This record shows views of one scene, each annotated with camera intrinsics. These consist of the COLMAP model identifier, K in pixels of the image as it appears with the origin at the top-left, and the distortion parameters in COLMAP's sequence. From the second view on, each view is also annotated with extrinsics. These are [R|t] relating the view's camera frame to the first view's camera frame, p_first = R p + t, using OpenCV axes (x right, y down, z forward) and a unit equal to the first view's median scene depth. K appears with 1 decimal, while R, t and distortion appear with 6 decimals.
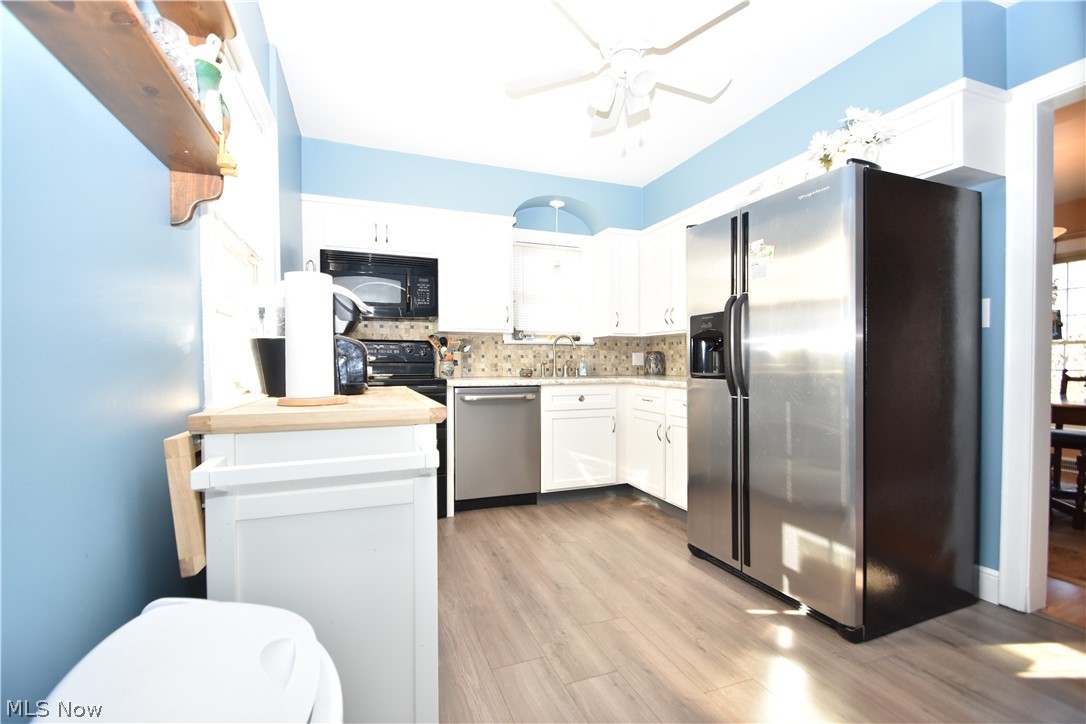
lens RADIAL K [[480.6, 0, 541.8], [0, 480.6, 371.2], [0, 0, 1]] dist [0.023398, -0.020890]
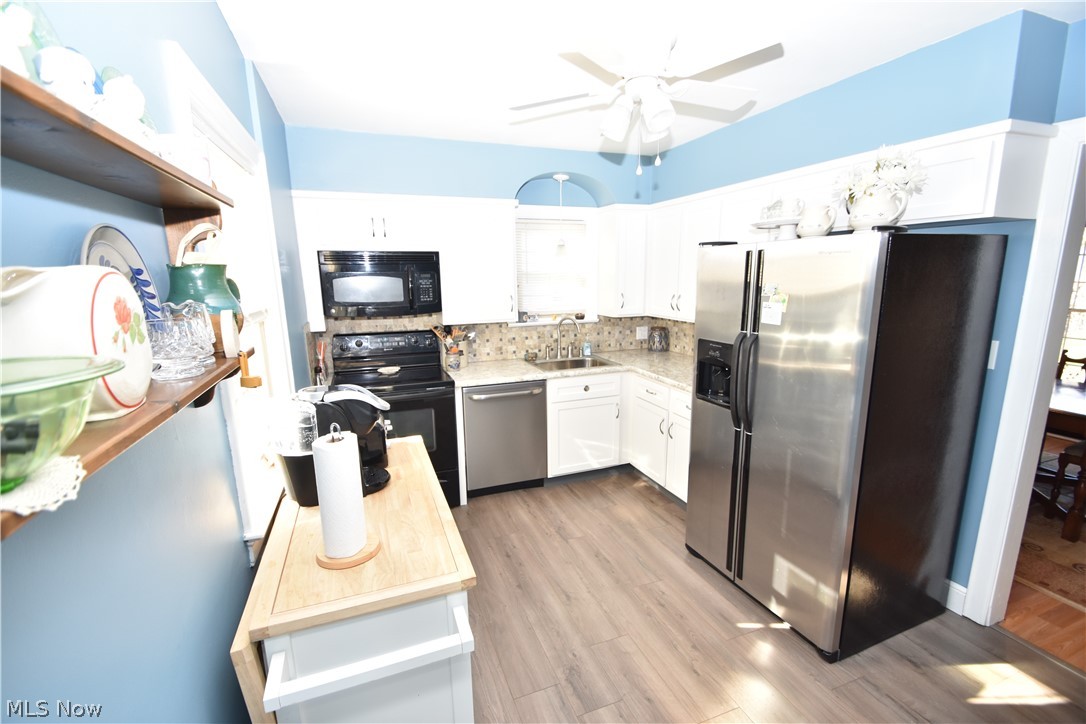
lens RADIAL K [[480.6, 0, 541.8], [0, 480.6, 371.2], [0, 0, 1]] dist [0.023398, -0.020890]
pose [[0.999924, -0.012152, 0.002045, -0.020789], [0.011548, 0.981957, 0.188754, -0.260276], [-0.004302, -0.188716, 0.982022, 0.008834]]
